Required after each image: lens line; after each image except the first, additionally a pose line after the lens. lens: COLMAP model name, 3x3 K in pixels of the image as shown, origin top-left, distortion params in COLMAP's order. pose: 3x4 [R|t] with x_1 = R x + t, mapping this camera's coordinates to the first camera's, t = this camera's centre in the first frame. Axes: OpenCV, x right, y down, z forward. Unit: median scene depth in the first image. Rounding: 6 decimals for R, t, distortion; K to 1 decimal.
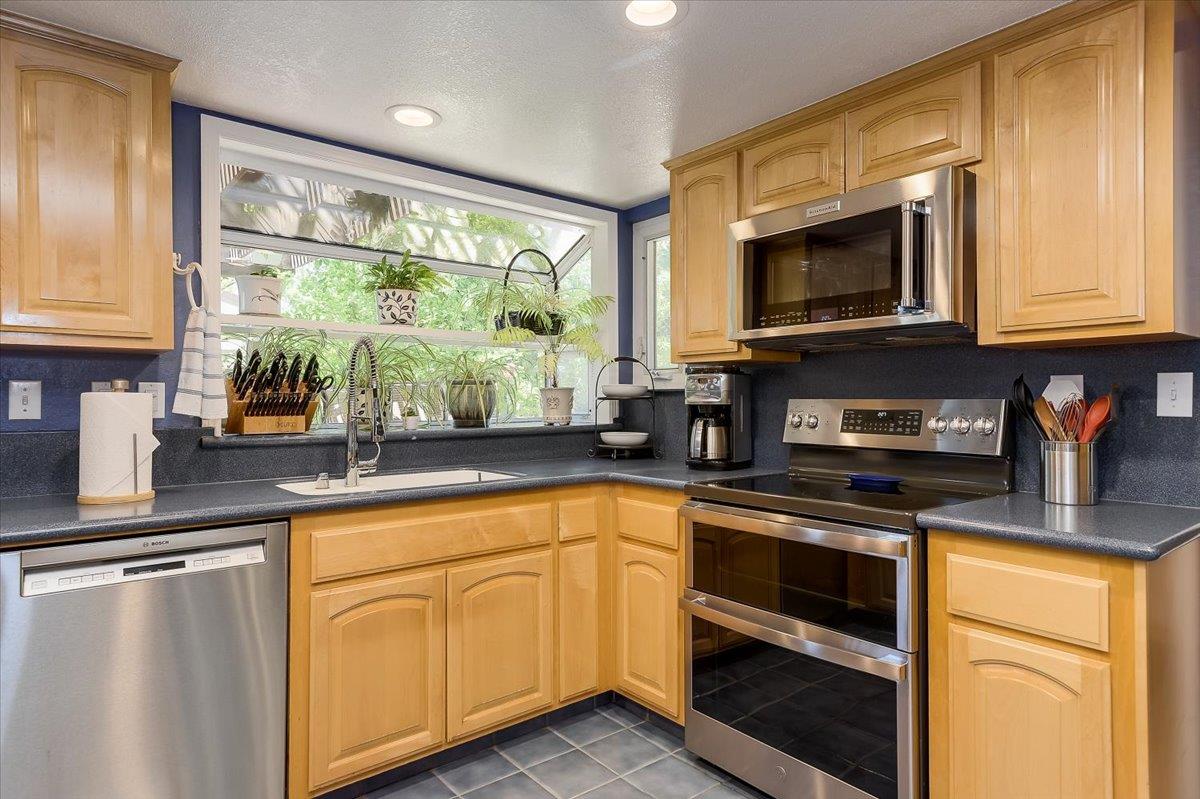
lens RADIAL K [[661.2, 0, 605.5], [0, 661.2, 401.9], [0, 0, 1]] dist [0.005668, -0.001847]
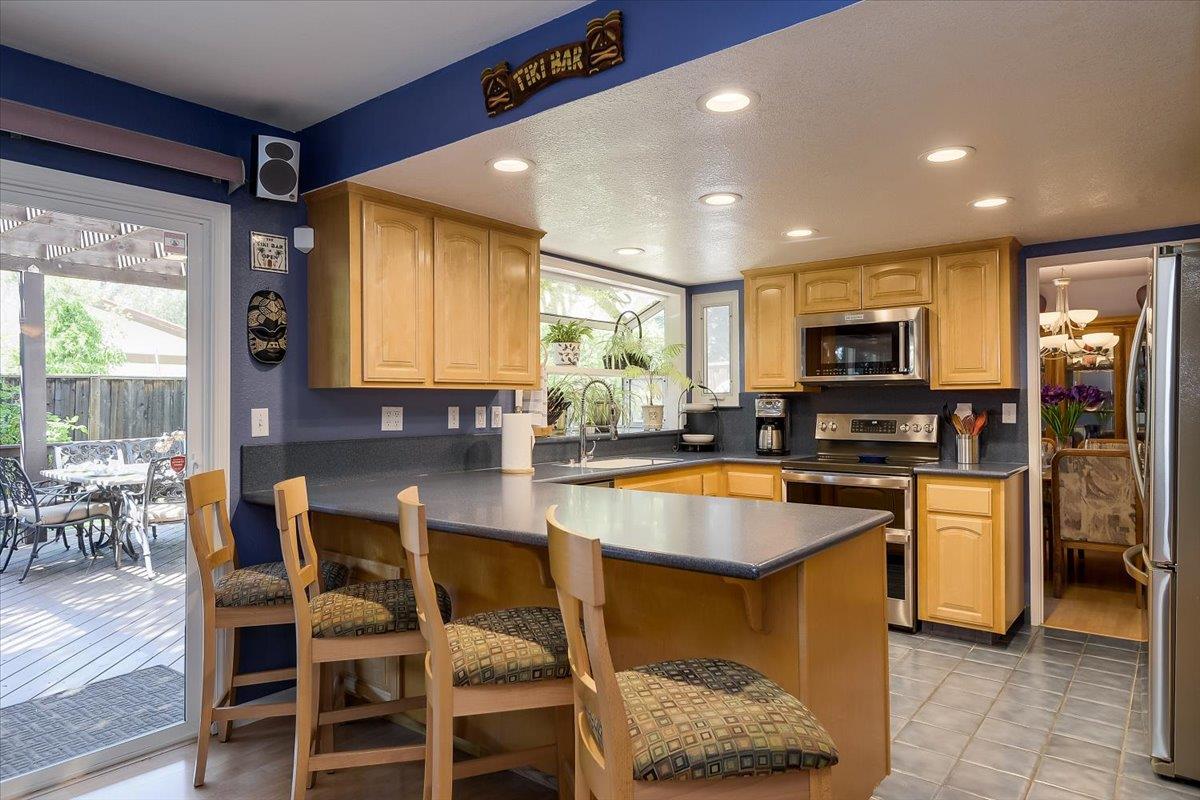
lens RADIAL K [[702.7, 0, 596.3], [0, 702.7, 403.5], [0, 0, 1]] dist [-0.030418, -0.001136]
pose [[0.978614, 0.000407, 0.205706, -0.725890], [0.000824, 0.999982, -0.005898, -0.023118], [-0.205705, 0.005941, 0.978596, -0.740978]]
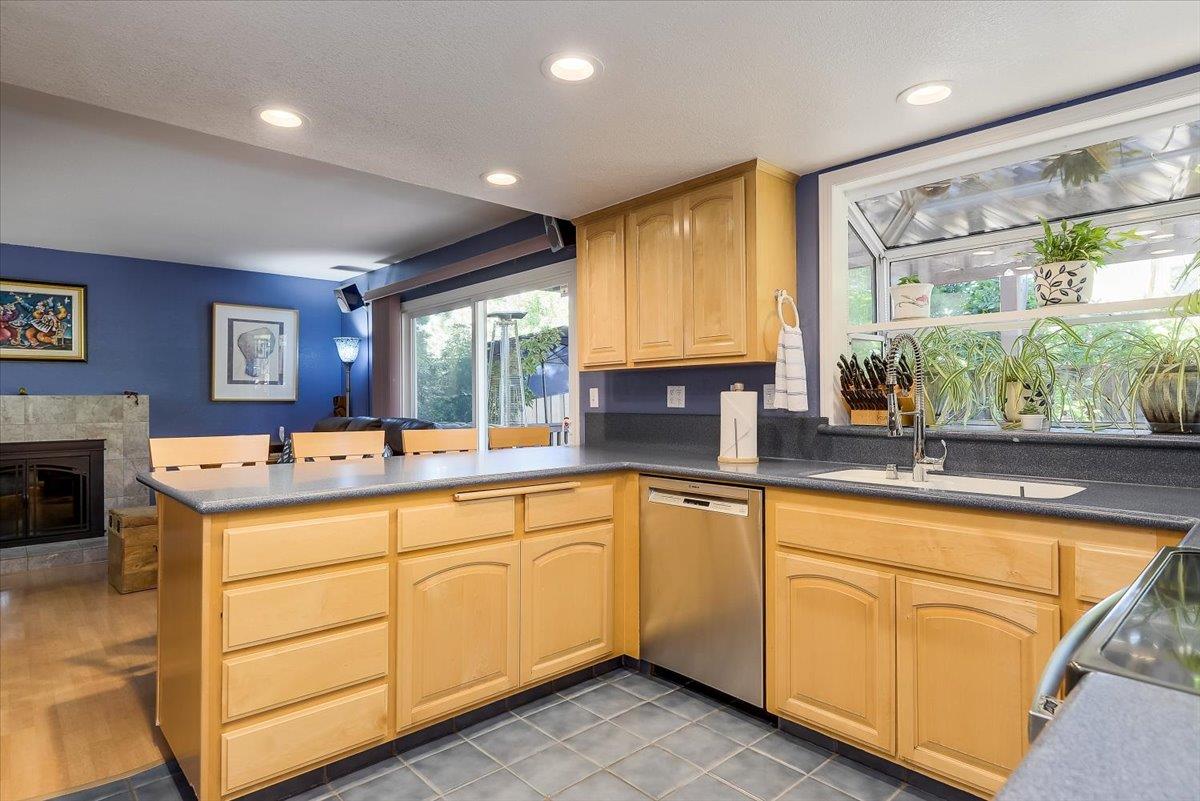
lens RADIAL K [[661.2, 0, 604.5], [0, 661.2, 394.3], [0, 0, 1]] dist [0.005668, -0.001847]
pose [[0.057073, 0.000155, -0.998370, 0.609512], [0.002703, 0.999996, 0.000310, -0.007053], [0.998366, -0.002716, 0.057073, 0.471656]]
